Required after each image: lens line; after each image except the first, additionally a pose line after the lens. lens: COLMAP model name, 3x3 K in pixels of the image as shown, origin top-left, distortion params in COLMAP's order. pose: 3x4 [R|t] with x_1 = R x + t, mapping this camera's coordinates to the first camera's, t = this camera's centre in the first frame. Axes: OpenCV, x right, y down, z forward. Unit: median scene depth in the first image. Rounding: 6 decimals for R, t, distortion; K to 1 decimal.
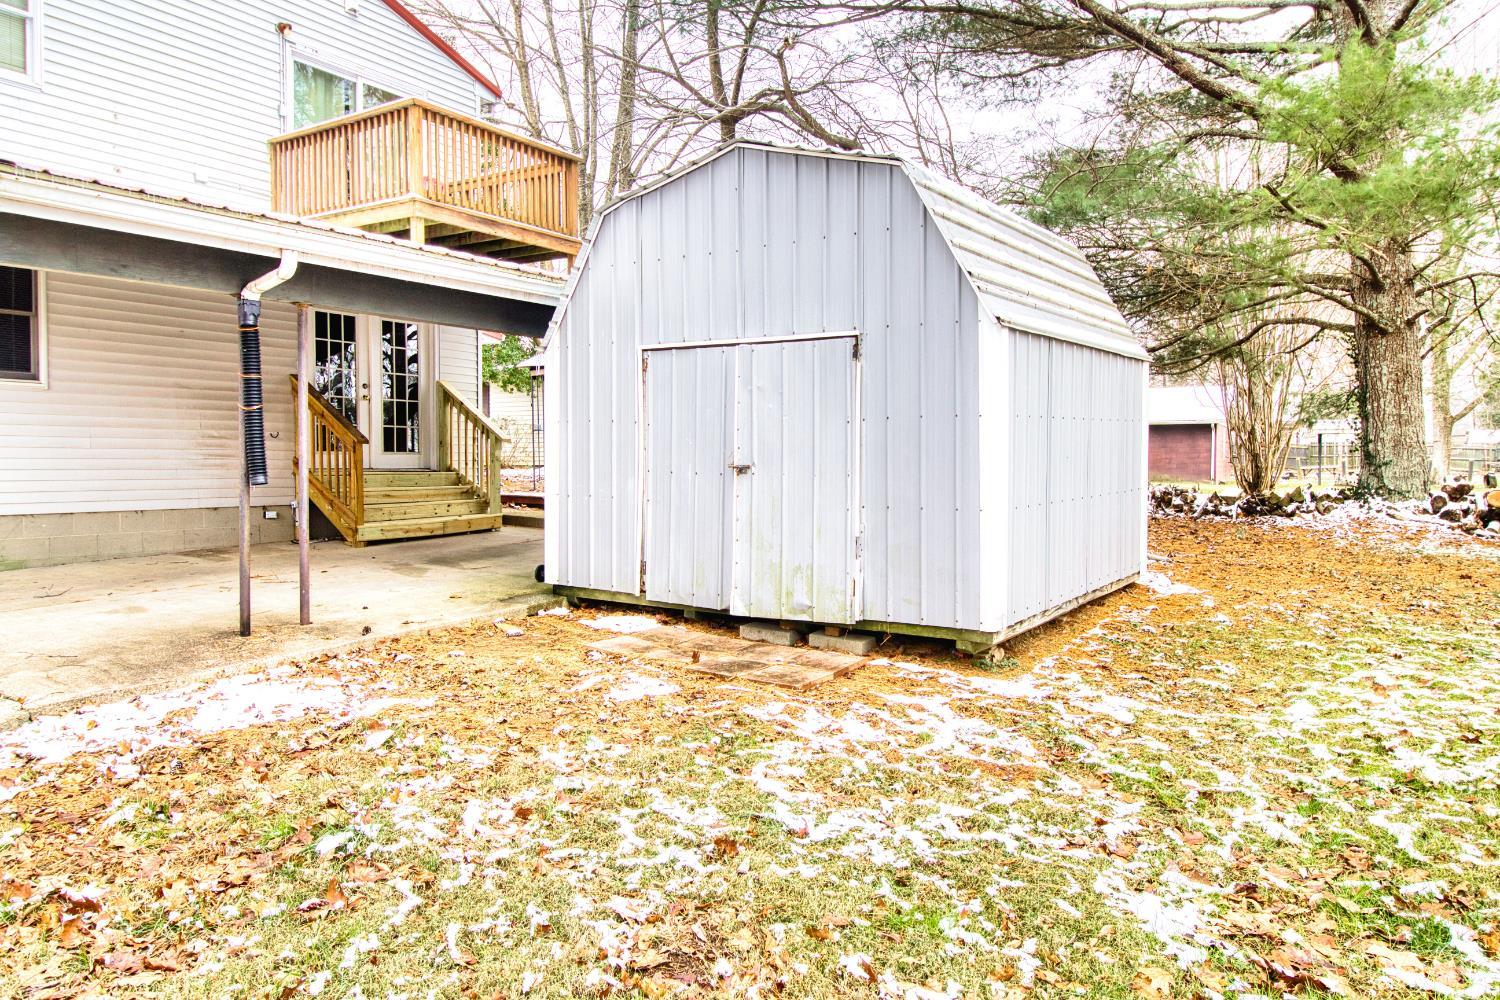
lens RADIAL K [[1038.3, 0, 749.7], [0, 1038.3, 492.5], [0, 0, 1]] dist [-0.000644, -0.003900]
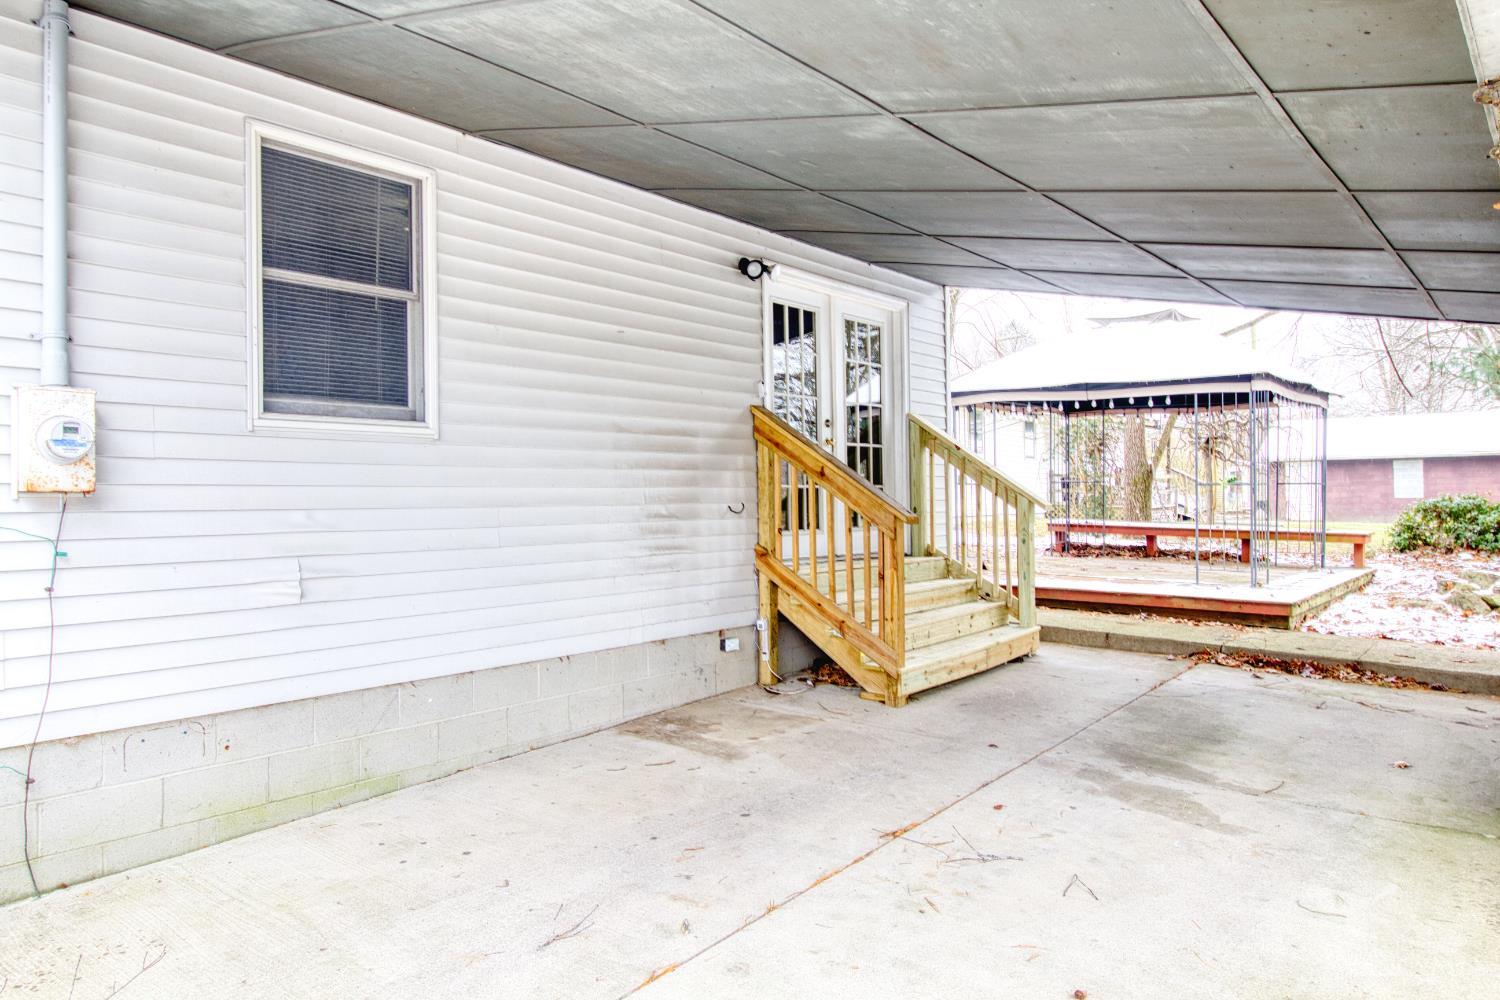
lens RADIAL K [[1038.3, 0, 749.8], [0, 1038.3, 499.3], [0, 0, 1]] dist [-0.000644, -0.003900]
pose [[0.995158, -0.012875, -0.097438, -0.393692], [0.010262, 0.999575, -0.027274, -0.044646], [0.097747, 0.026142, 0.994868, 0.416481]]
